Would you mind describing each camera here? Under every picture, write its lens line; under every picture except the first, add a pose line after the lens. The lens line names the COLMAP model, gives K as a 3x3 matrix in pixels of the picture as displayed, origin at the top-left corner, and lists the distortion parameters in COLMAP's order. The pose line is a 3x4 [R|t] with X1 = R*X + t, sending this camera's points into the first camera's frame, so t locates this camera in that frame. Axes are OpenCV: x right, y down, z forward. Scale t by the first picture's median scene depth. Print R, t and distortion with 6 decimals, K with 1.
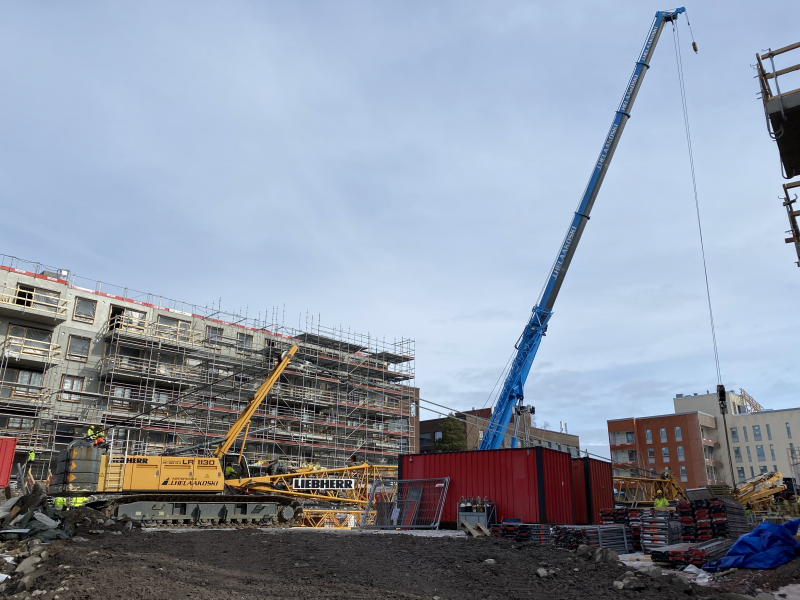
lens RADIAL K [[669.7, 0, 397.7], [0, 669.7, 299.6], [0, 0, 1]] dist [0.071237, -0.005328]
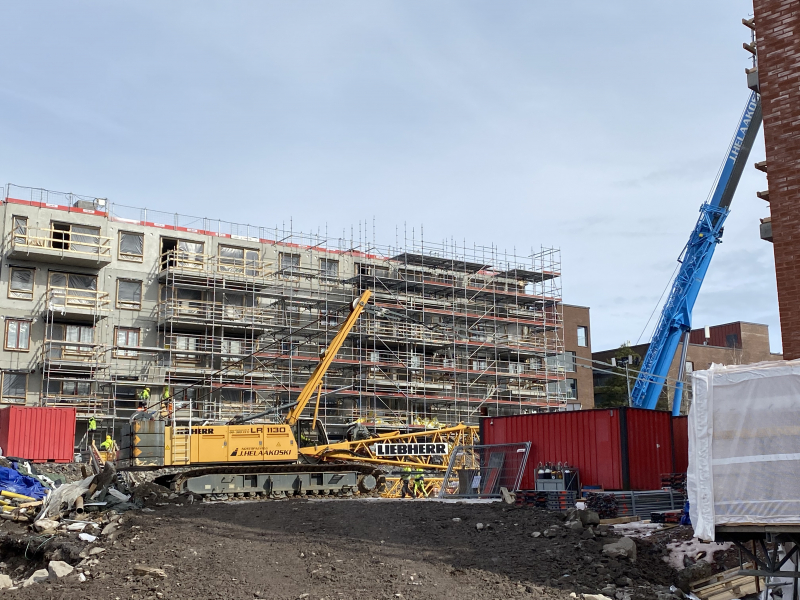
lens RADIAL K [[1020.4, 0, 400.6], [0, 1020.4, 297.8], [0, 0, 1]] dist [0.249249, 0.000000]
pose [[0.981417, -0.054409, -0.184011, 0.085975], [0.077934, 0.989326, 0.123128, -0.054271], [0.175347, -0.135180, 0.975182, -0.171818]]
